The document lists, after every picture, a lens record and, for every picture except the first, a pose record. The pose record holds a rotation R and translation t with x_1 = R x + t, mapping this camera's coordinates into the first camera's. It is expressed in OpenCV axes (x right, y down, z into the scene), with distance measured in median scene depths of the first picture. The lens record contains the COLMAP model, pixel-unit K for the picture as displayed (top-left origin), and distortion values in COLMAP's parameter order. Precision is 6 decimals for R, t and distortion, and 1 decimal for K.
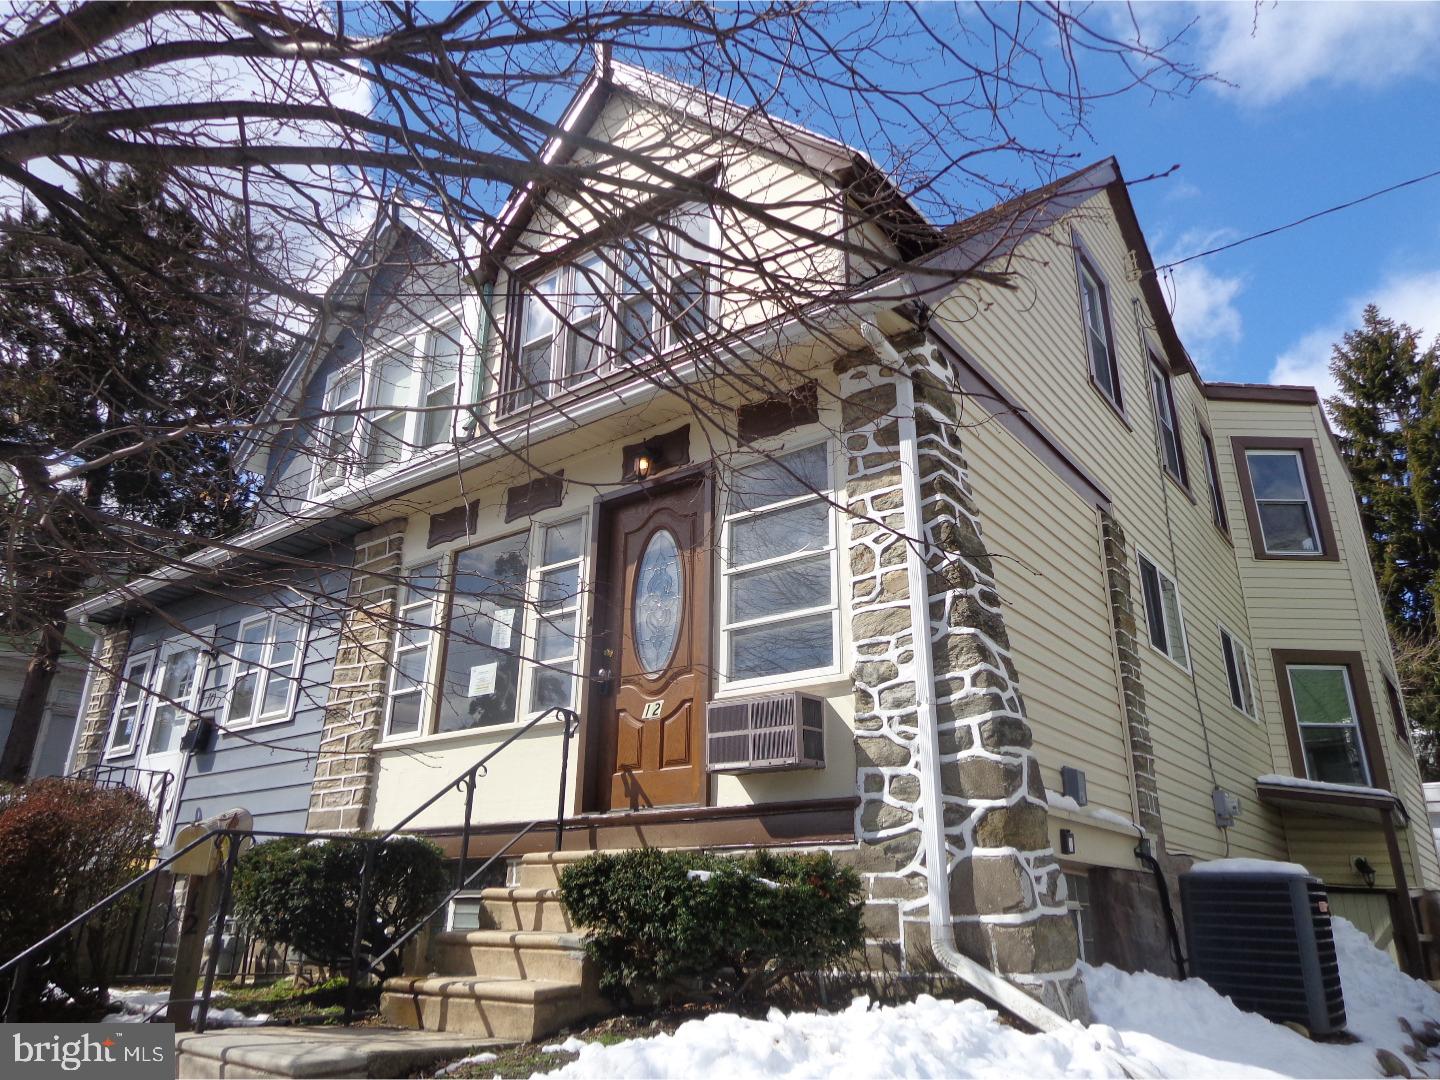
lens RADIAL K [[1016.4, 0, 720.0], [0, 1016.4, 540.0], [0, 0, 1]] dist [-0.011319, 0.007376]
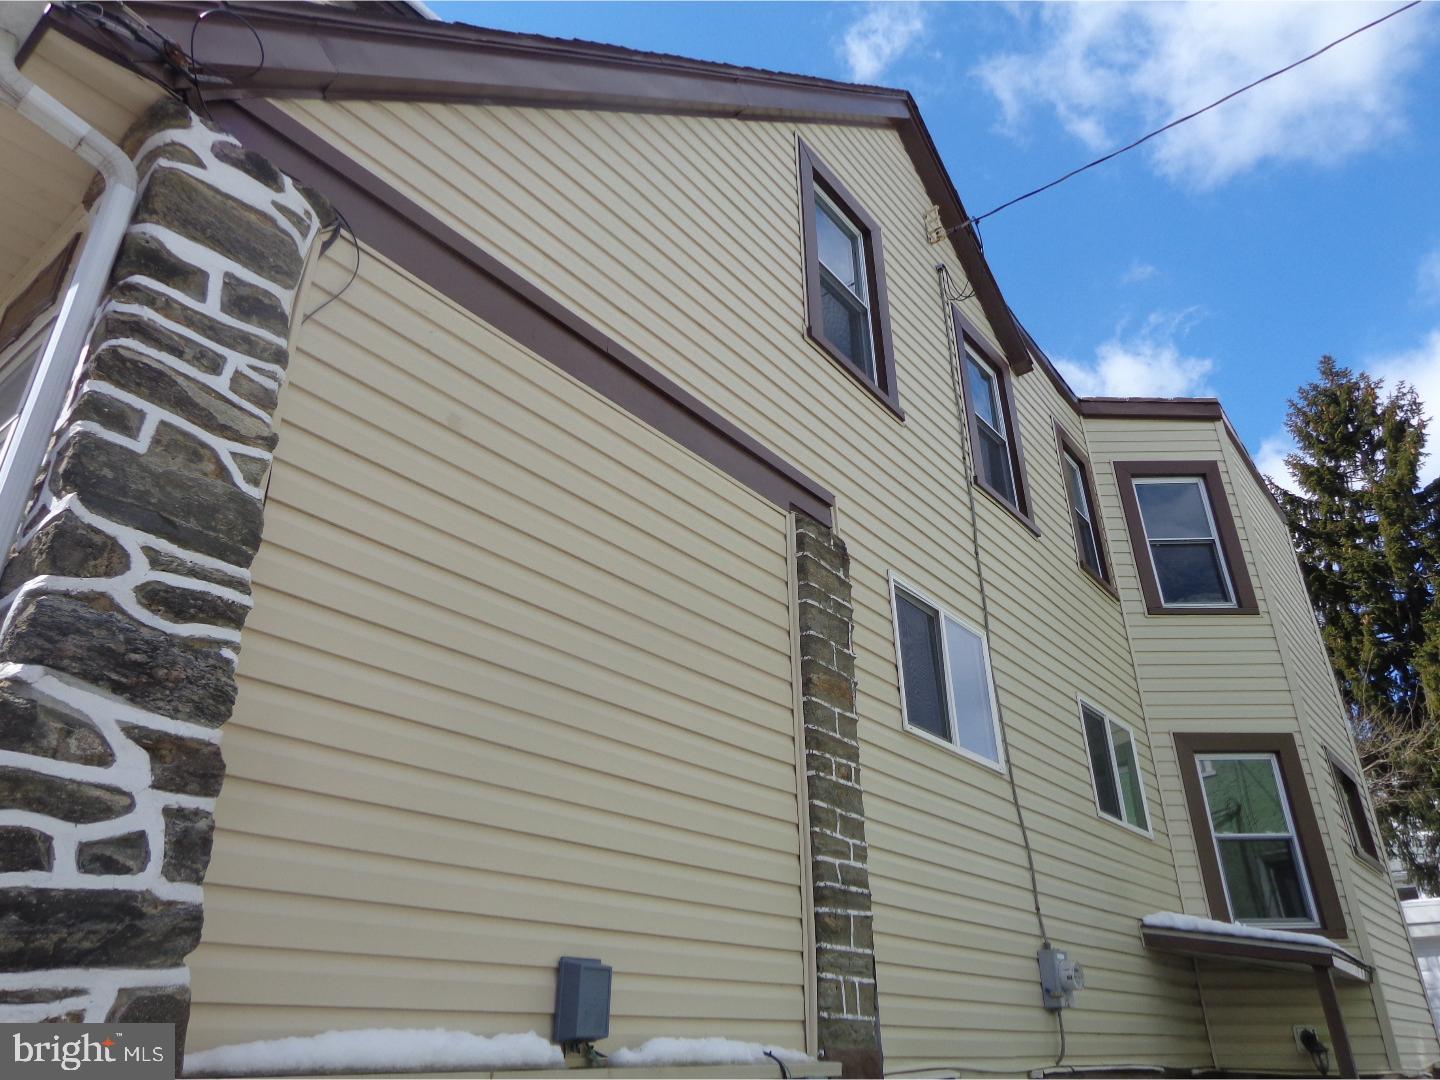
lens RADIAL K [[993.0, 0, 715.2], [0, 993.0, 541.1], [0, 0, 1]] dist [0.000509, -0.000667]
pose [[0.999581, -0.024864, -0.014808, 0.238199], [0.023186, 0.994269, -0.104360, 0.038138], [0.017318, 0.103973, 0.994429, 0.270973]]
